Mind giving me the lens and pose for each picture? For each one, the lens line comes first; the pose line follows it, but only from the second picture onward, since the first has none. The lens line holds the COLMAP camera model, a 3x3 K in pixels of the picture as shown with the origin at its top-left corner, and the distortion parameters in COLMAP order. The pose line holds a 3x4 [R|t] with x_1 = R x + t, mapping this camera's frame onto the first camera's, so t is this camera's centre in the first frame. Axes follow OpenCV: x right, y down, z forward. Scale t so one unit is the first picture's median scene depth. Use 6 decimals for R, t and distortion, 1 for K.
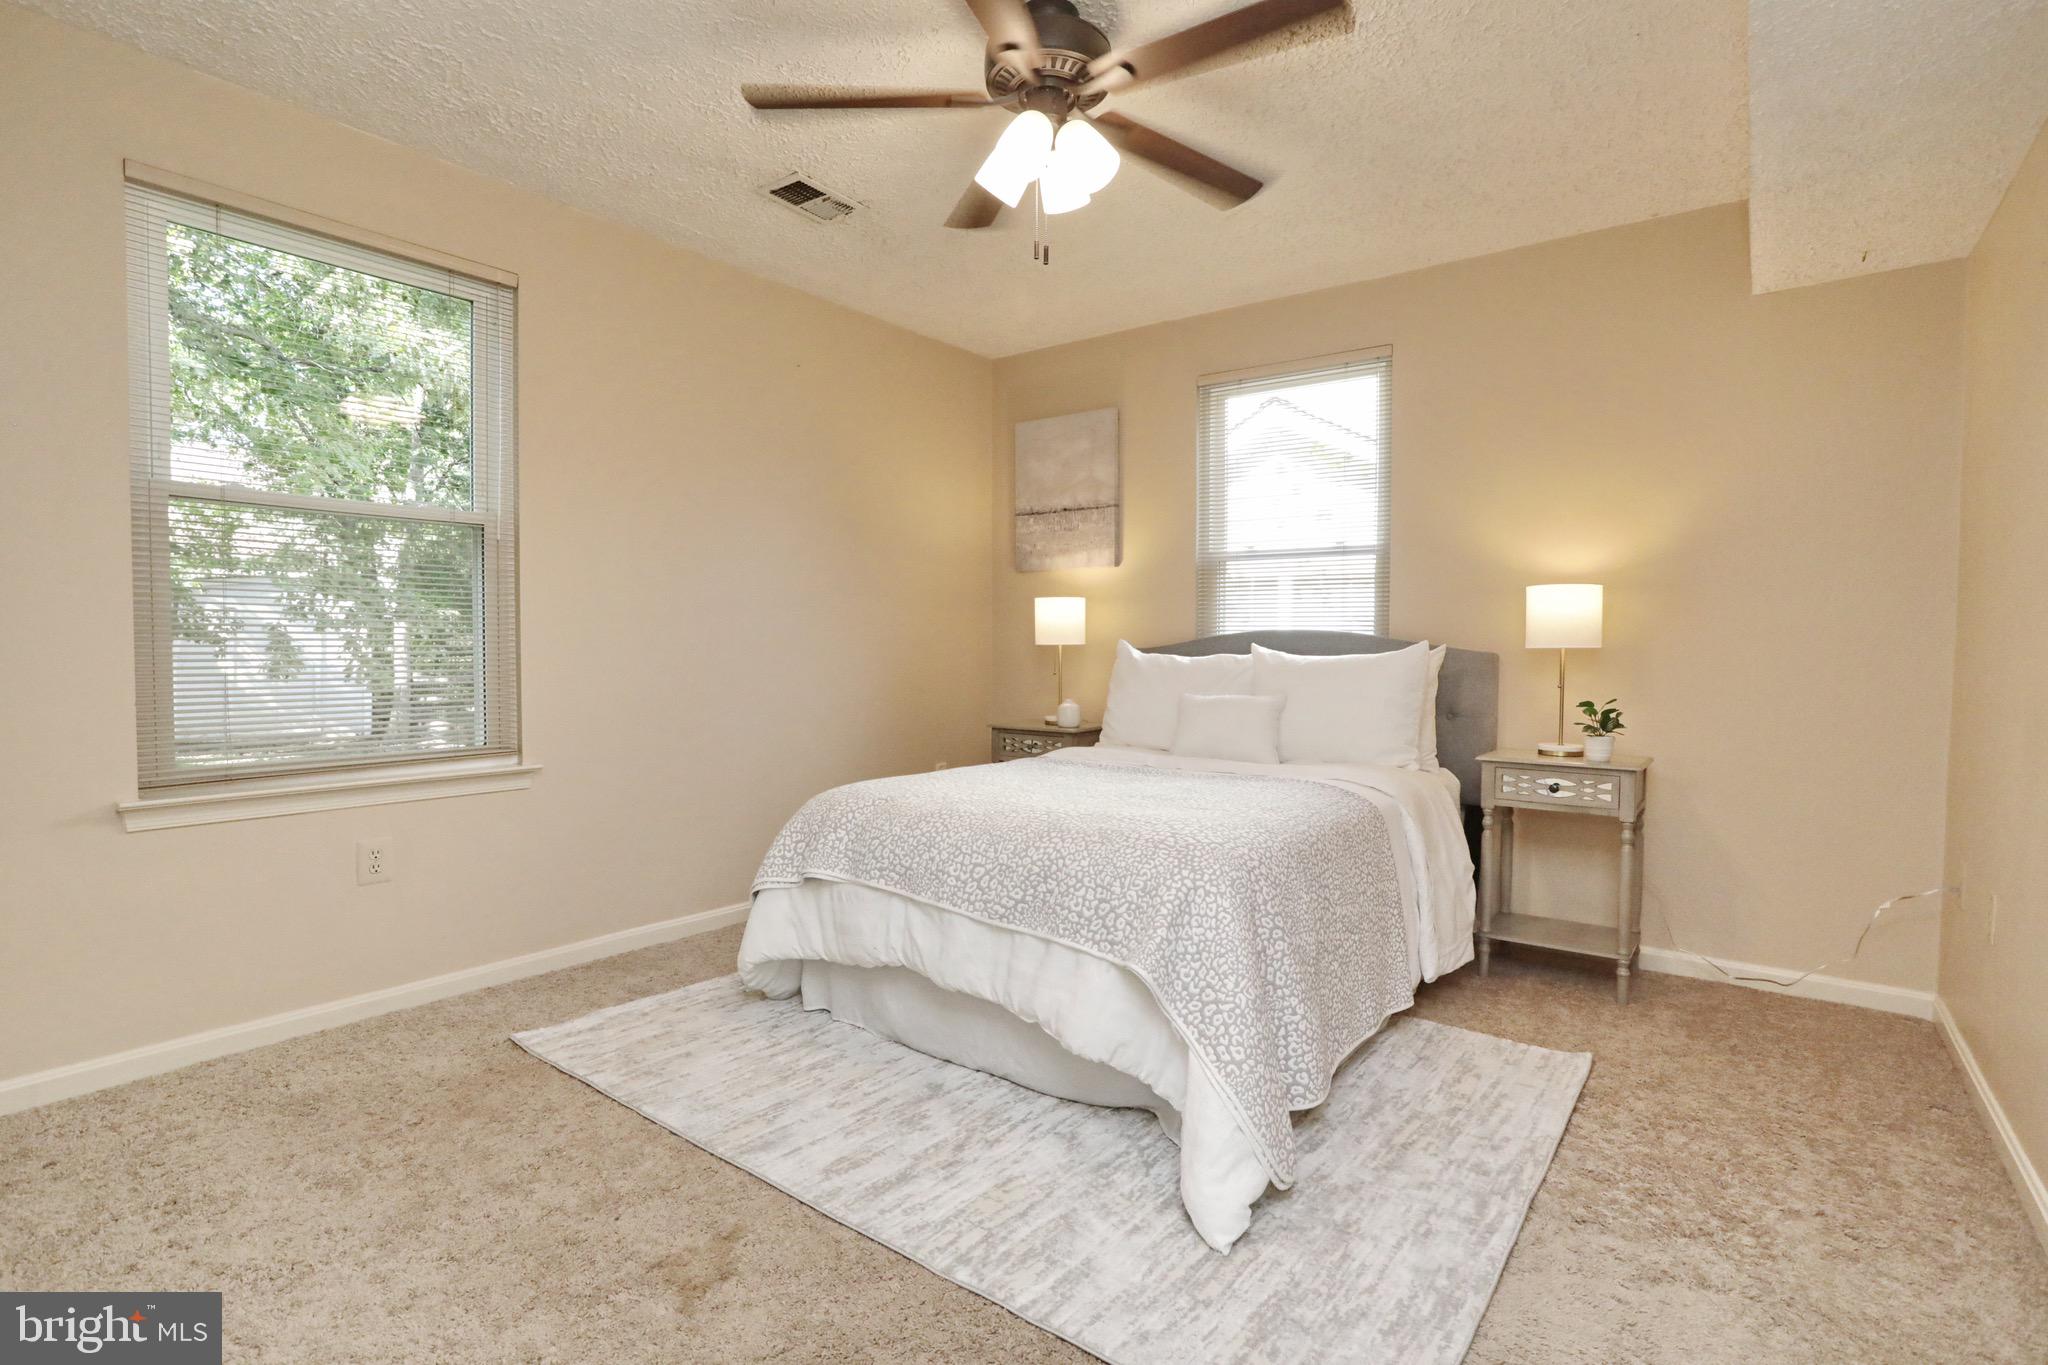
lens RADIAL K [[990.7, 0, 1027.6], [0, 990.7, 690.4], [0, 0, 1]] dist [-0.013323, 0.000920]
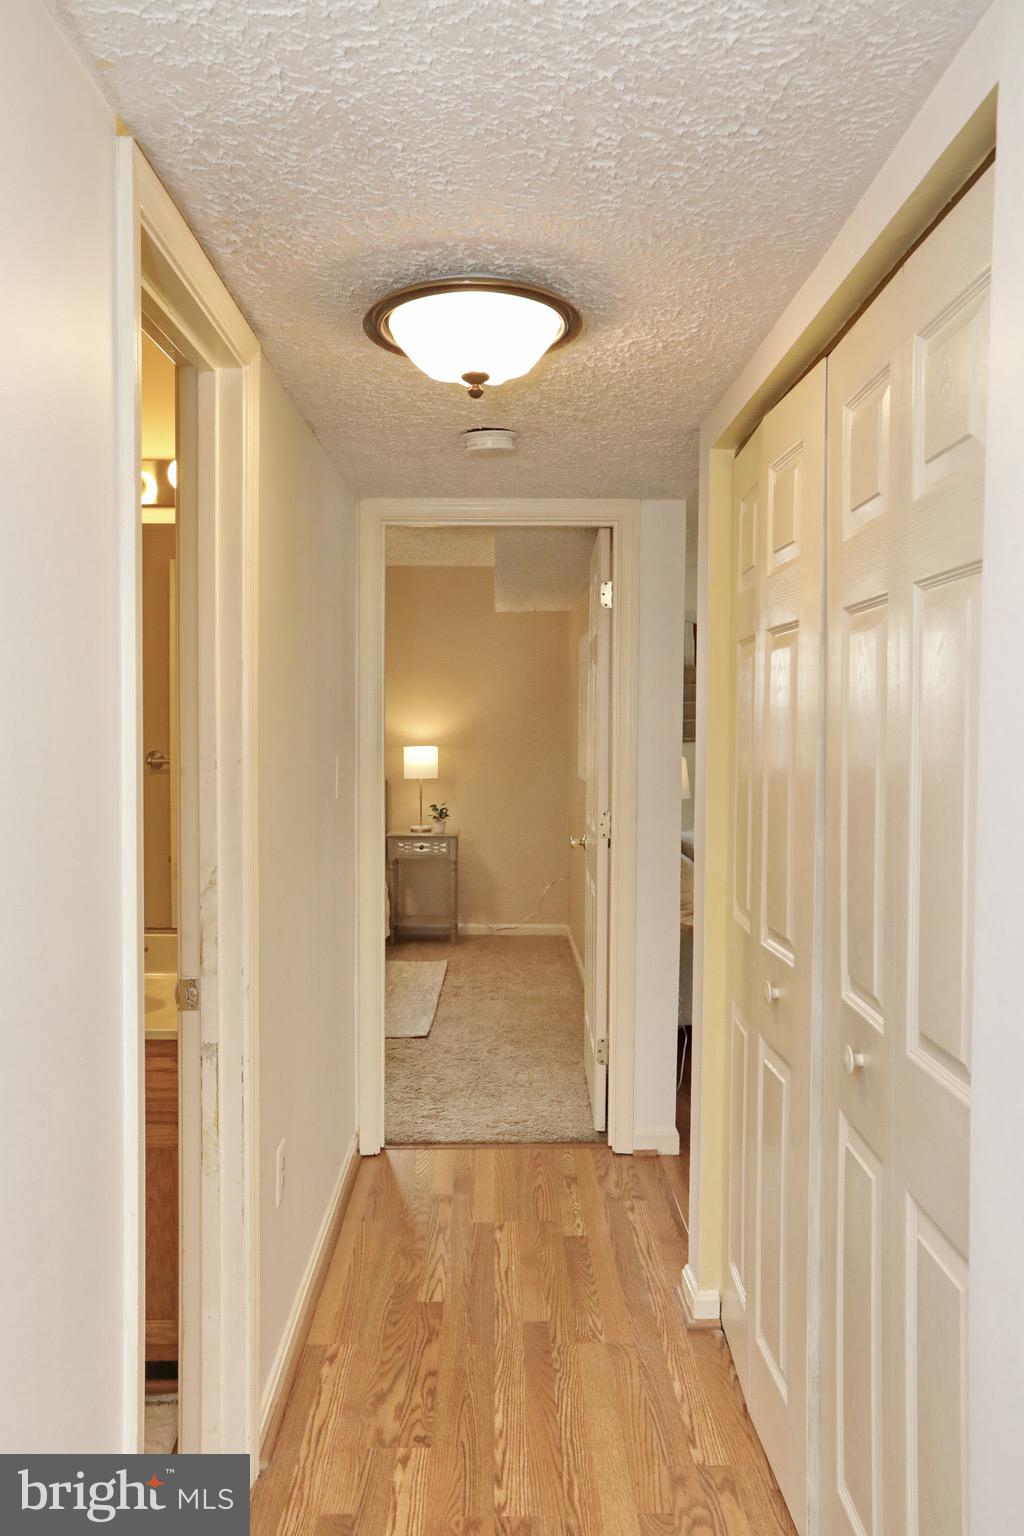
lens RADIAL K [[1153.4, 0, 512.0], [0, 1153.4, 768.0], [0, 0, 1]] dist [0.000110, 0.000018]
pose [[0.795075, -0.024802, 0.606004, -0.773544], [0.027643, 0.999607, 0.004643, -0.073112], [-0.605881, 0.013060, 0.795448, -1.035423]]
